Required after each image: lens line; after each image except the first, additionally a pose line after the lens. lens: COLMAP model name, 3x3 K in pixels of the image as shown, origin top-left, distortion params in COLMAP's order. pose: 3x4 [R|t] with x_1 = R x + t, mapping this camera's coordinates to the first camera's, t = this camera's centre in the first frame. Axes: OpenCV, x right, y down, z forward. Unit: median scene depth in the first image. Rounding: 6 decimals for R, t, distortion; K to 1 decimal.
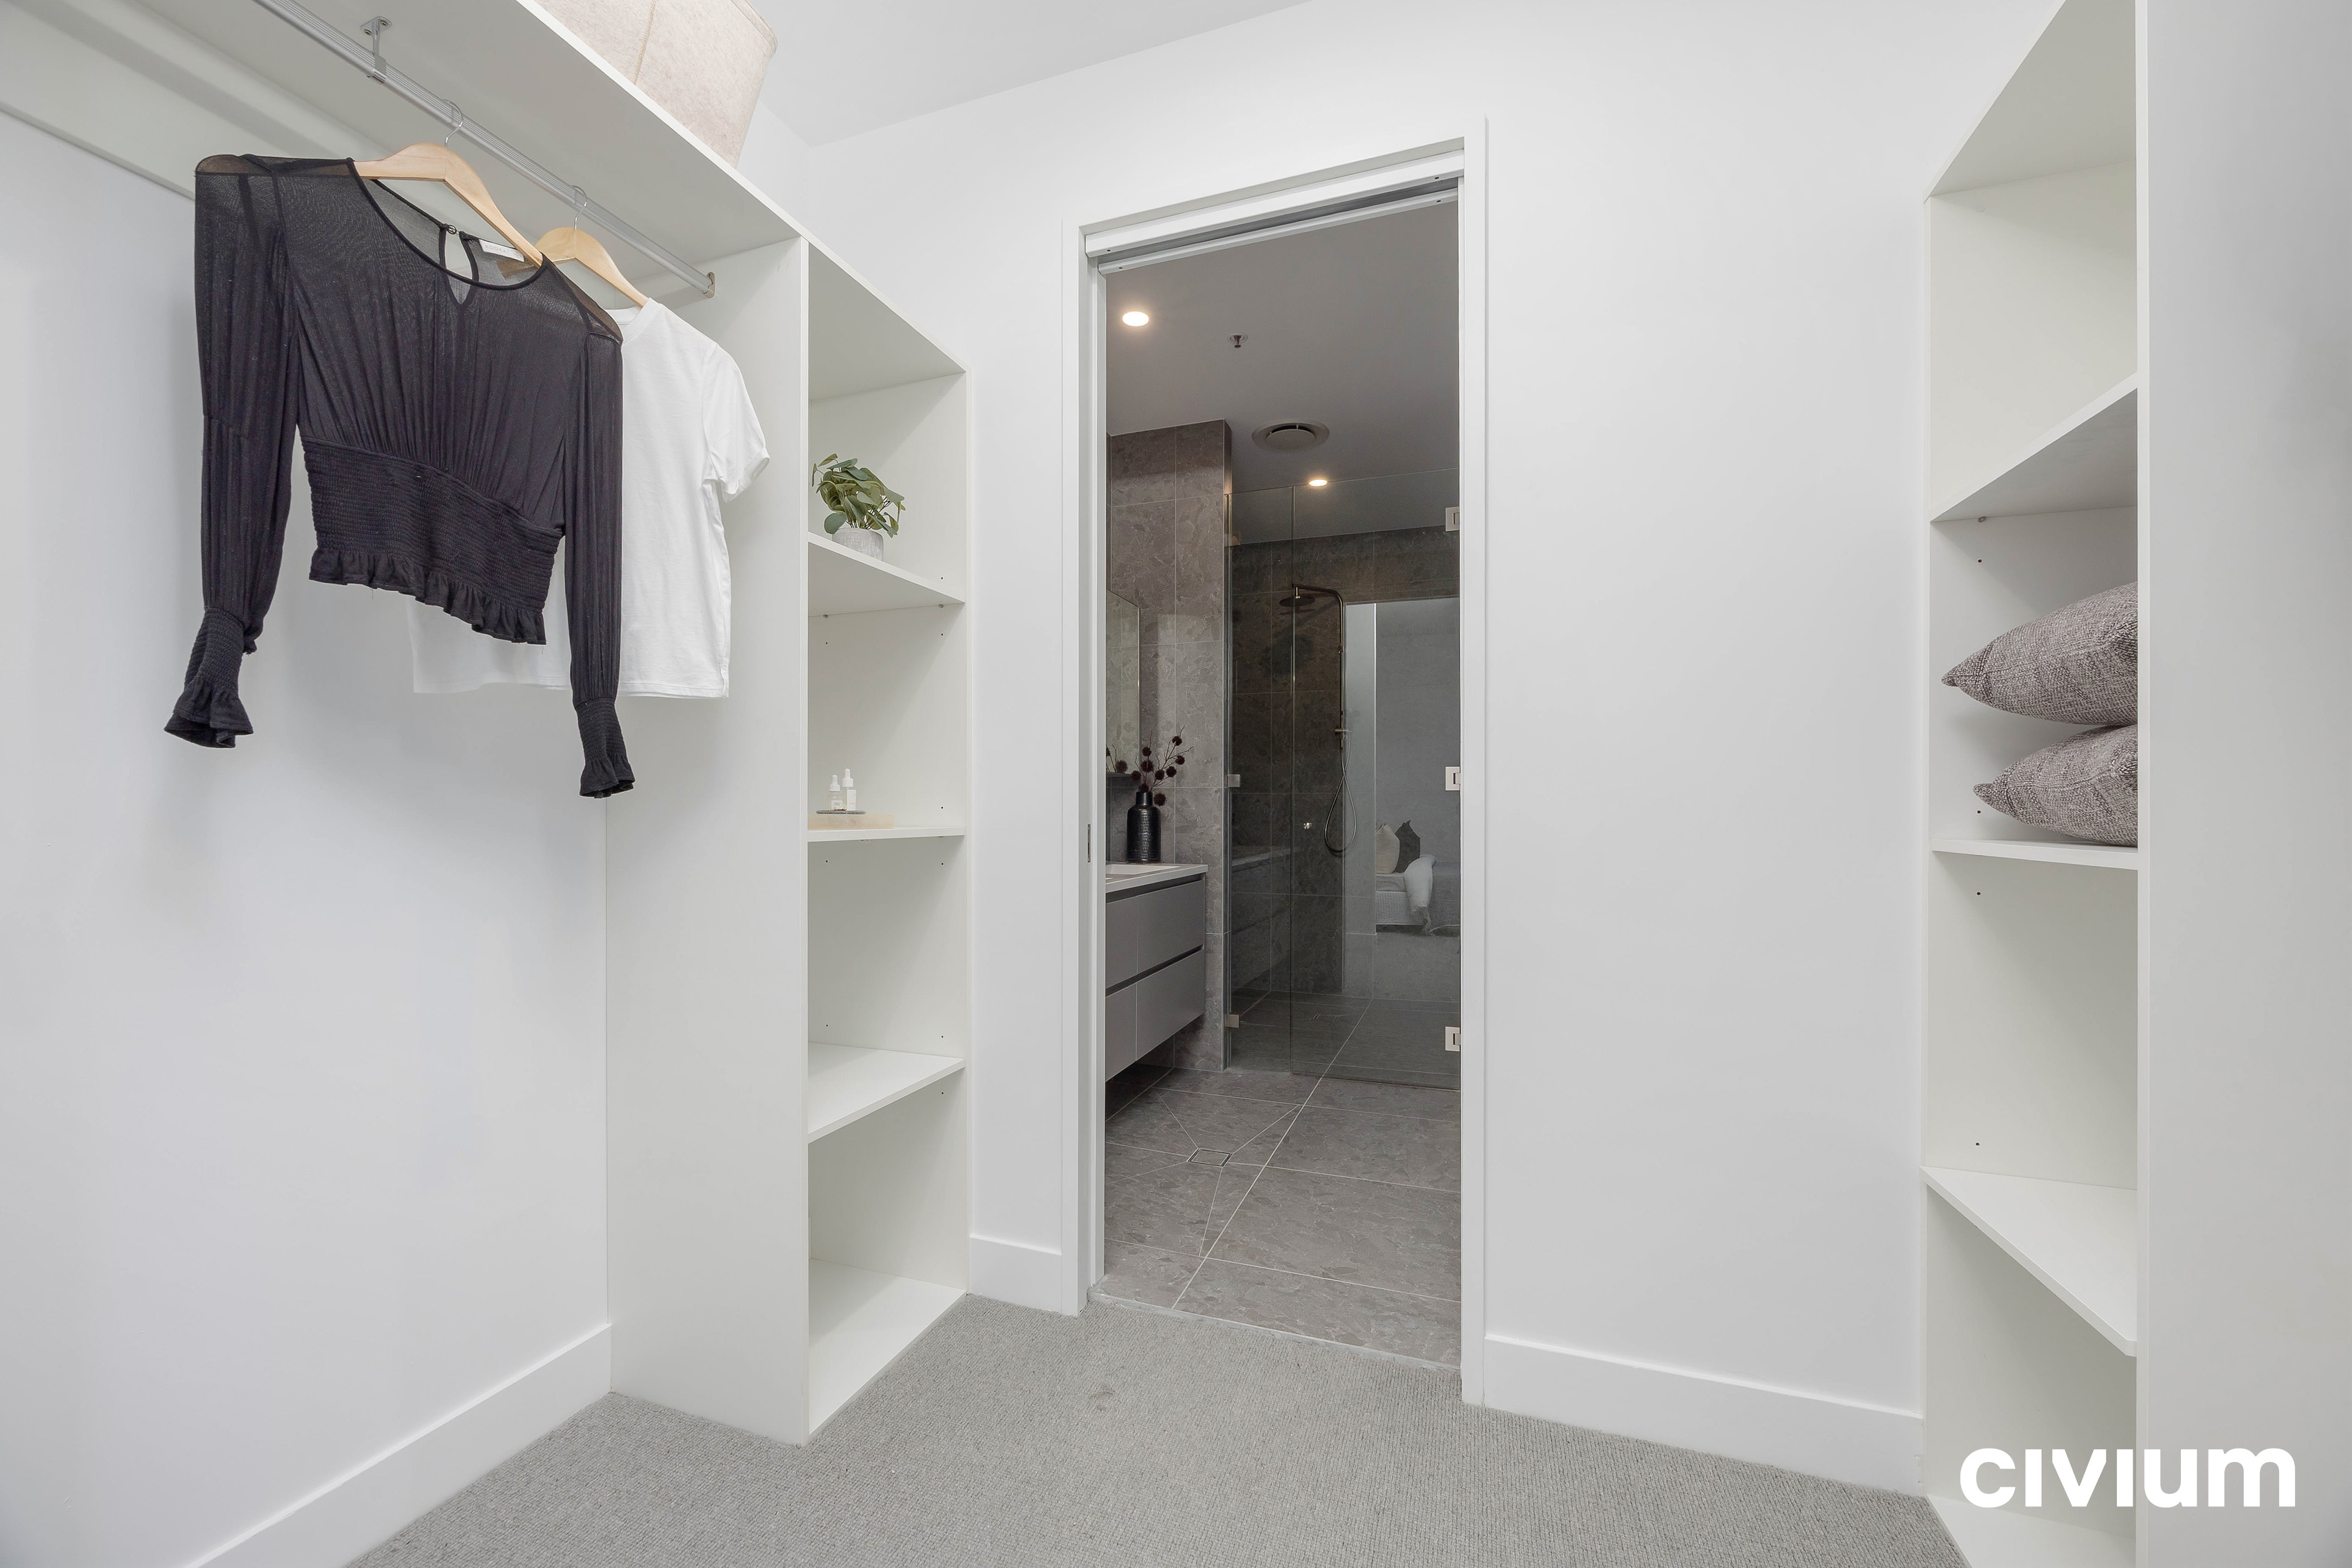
lens RADIAL K [[932.7, 0, 1172.1], [0, 932.7, 780.5], [0, 0, 1]] dist [0.000427, -0.000138]
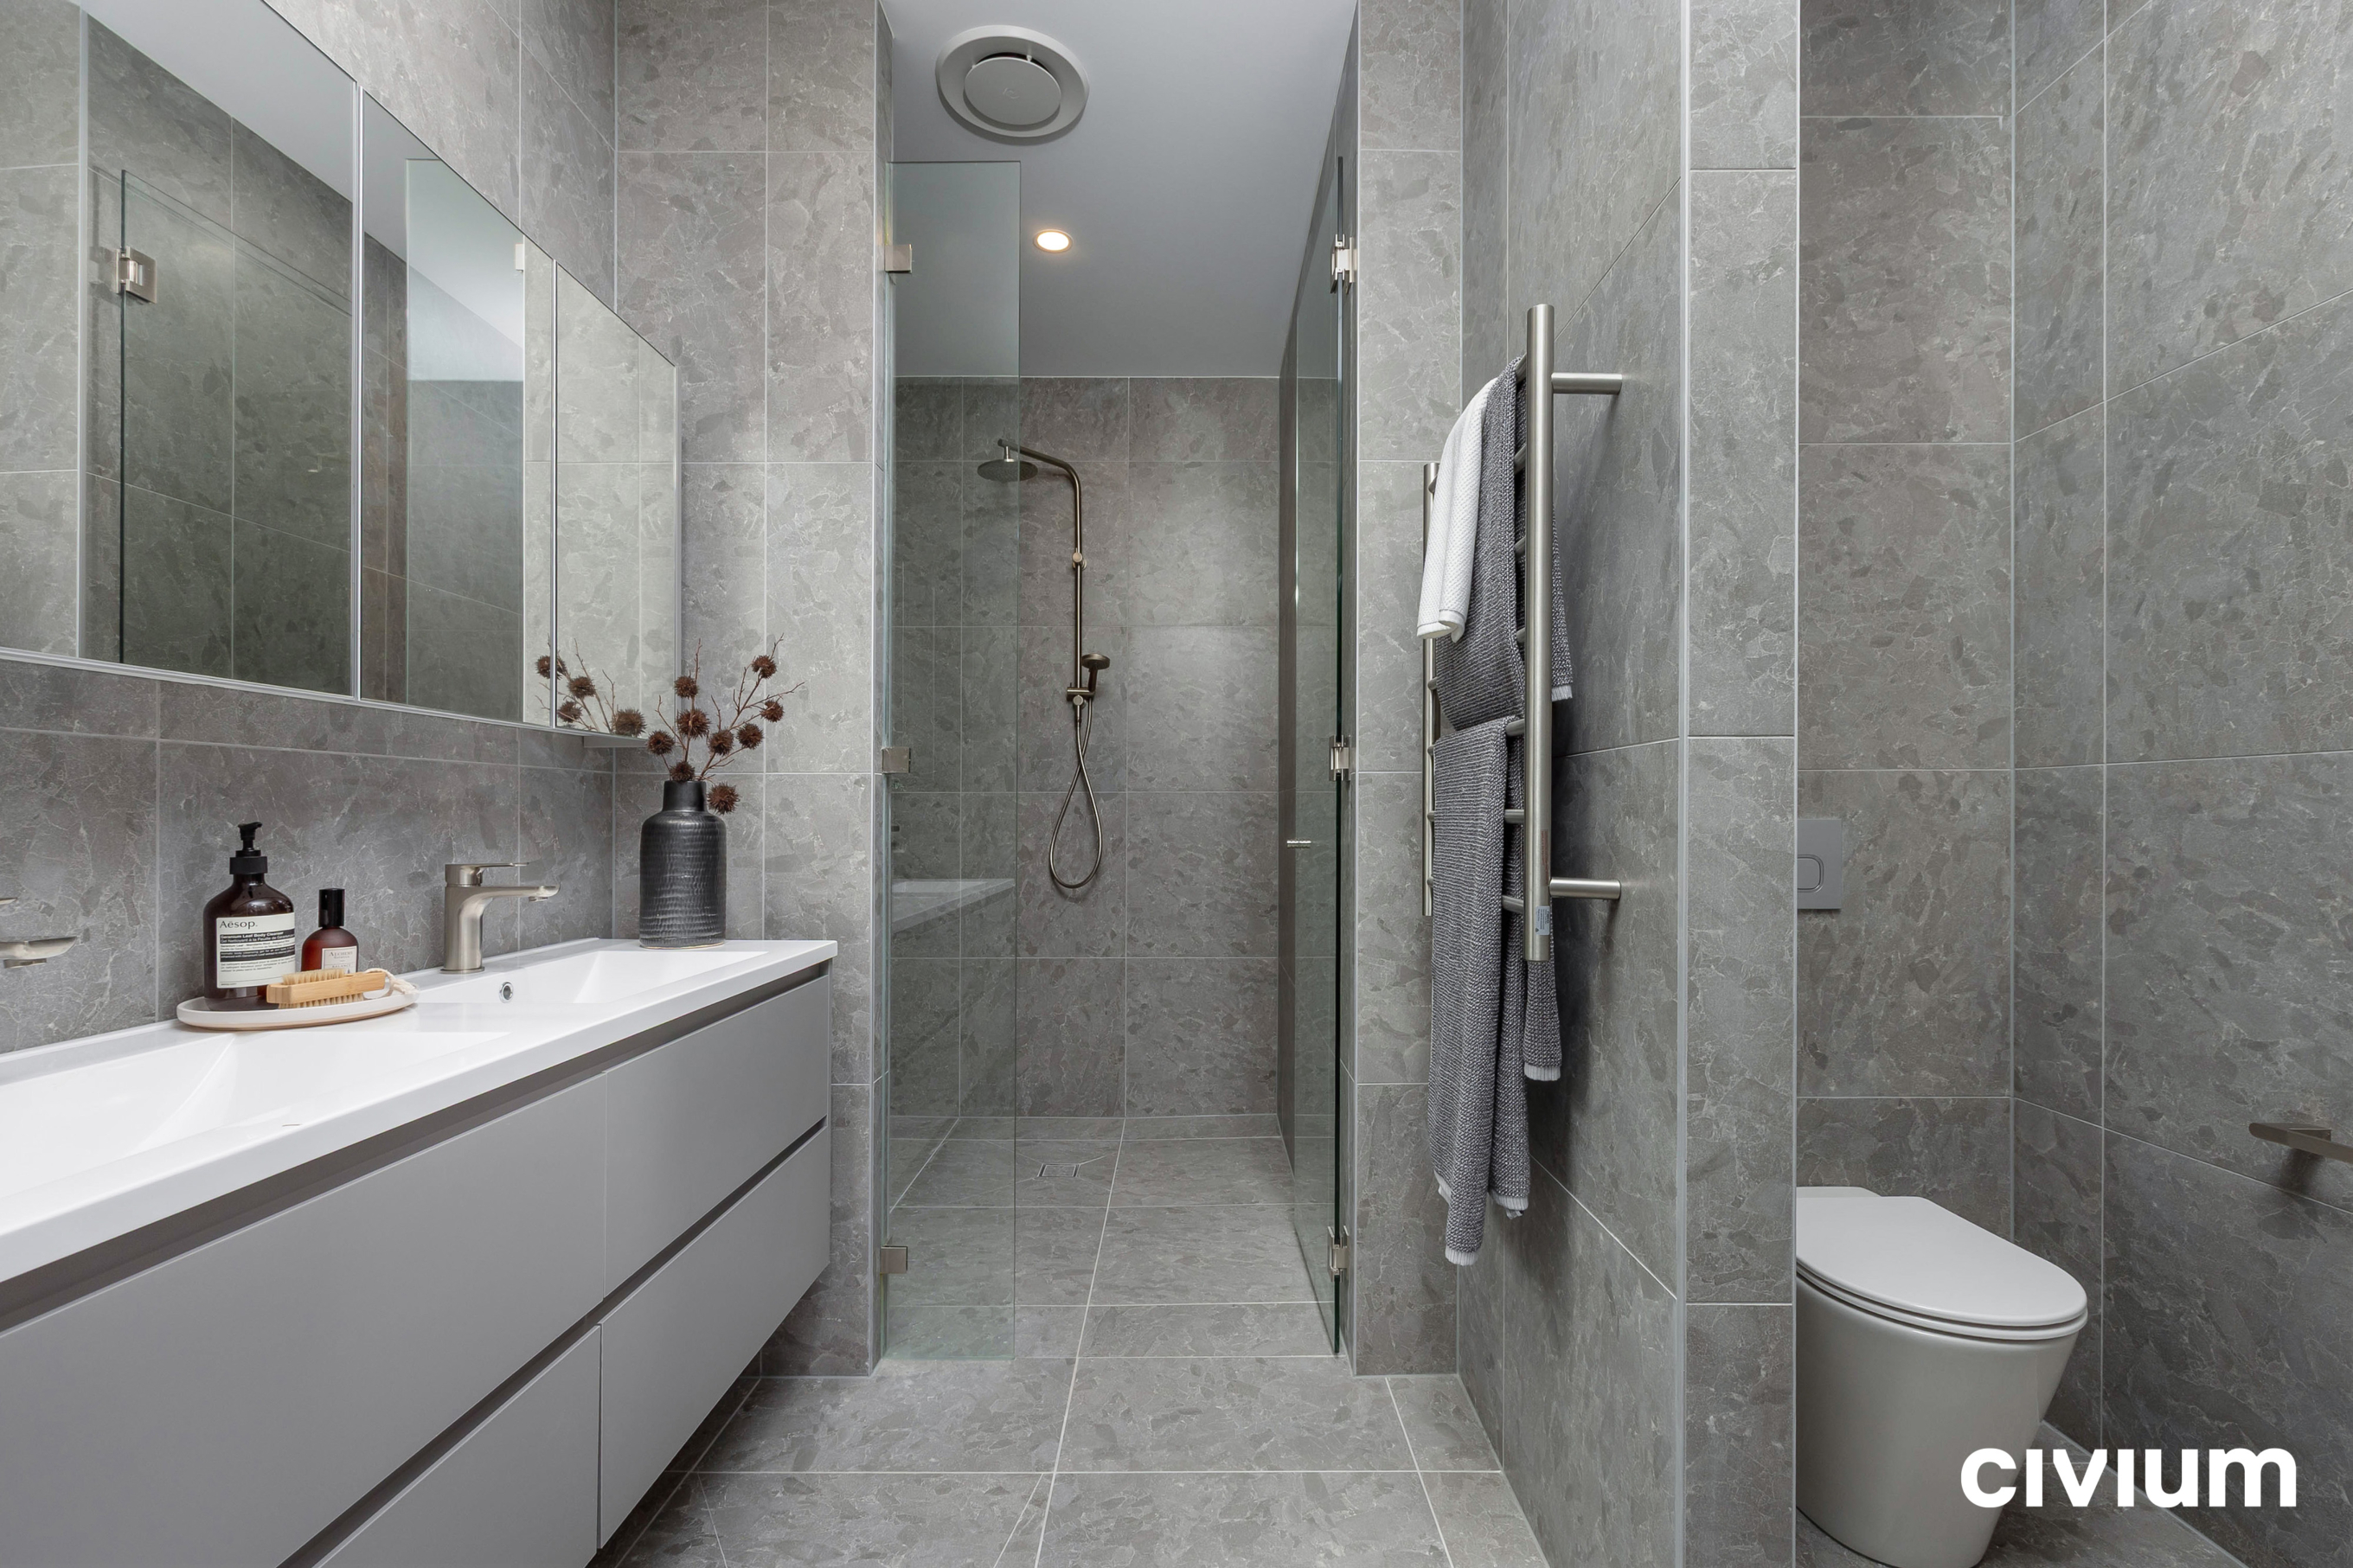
lens RADIAL K [[933.0, 0, 1163.4], [0, 933.0, 785.3], [0, 0, 1]] dist [0.000427, -0.000138]
pose [[0.942075, 0.003018, 0.335388, 0.034873], [-0.001408, 0.999986, -0.005044, 0.015534], [-0.335399, 0.004279, 0.942066, 0.503250]]
